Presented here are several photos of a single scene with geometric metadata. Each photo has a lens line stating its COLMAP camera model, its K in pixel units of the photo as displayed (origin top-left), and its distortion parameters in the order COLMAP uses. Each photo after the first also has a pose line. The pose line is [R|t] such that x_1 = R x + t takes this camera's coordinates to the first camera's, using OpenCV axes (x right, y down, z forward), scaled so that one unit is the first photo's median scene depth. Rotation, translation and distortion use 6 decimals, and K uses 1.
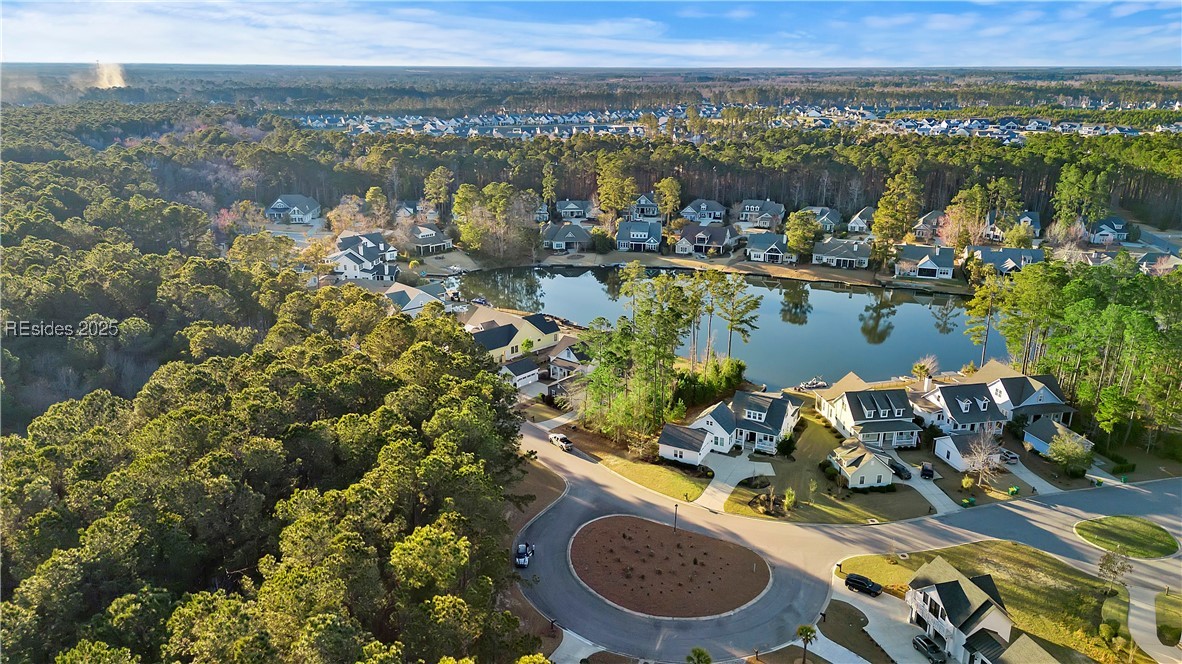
lens RADIAL K [[849.3, 0, 600.4], [0, 849.3, 332.3], [0, 0, 1]] dist [0.085537, -0.086577]
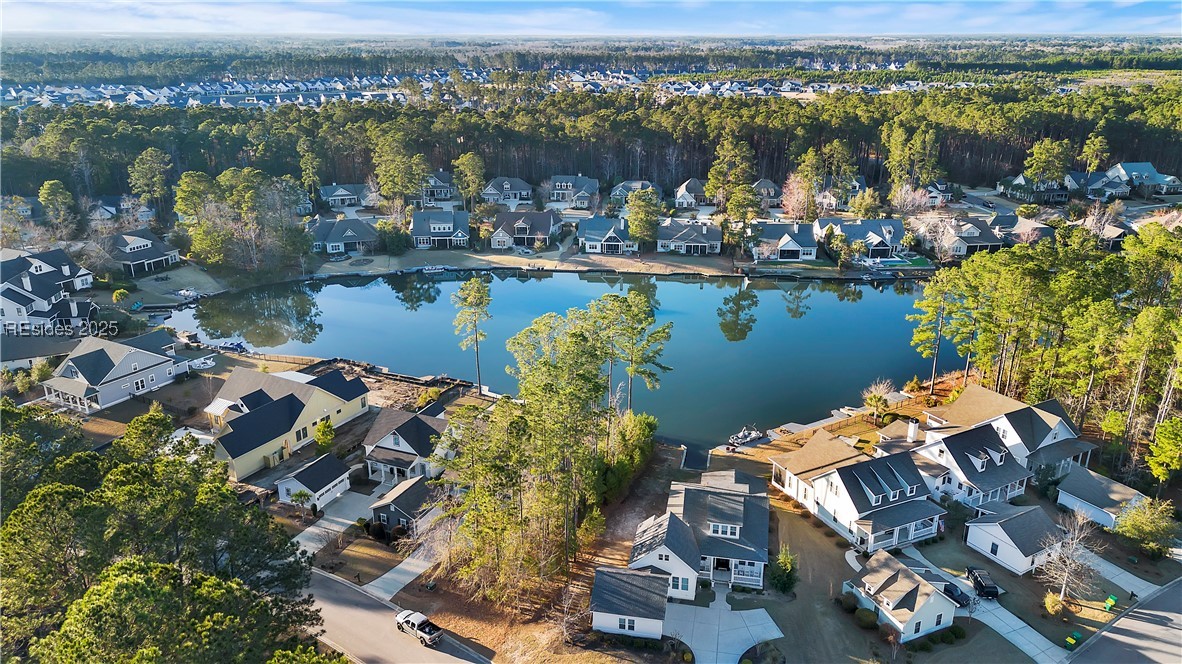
lens RADIAL K [[849.3, 0, 600.4], [0, 849.3, 332.3], [0, 0, 1]] dist [0.085537, -0.086577]
pose [[0.959888, -0.095223, 0.263718, -0.030803], [0.086030, 0.995220, 0.046218, -0.042767], [-0.266859, -0.021677, 0.963492, 0.201621]]
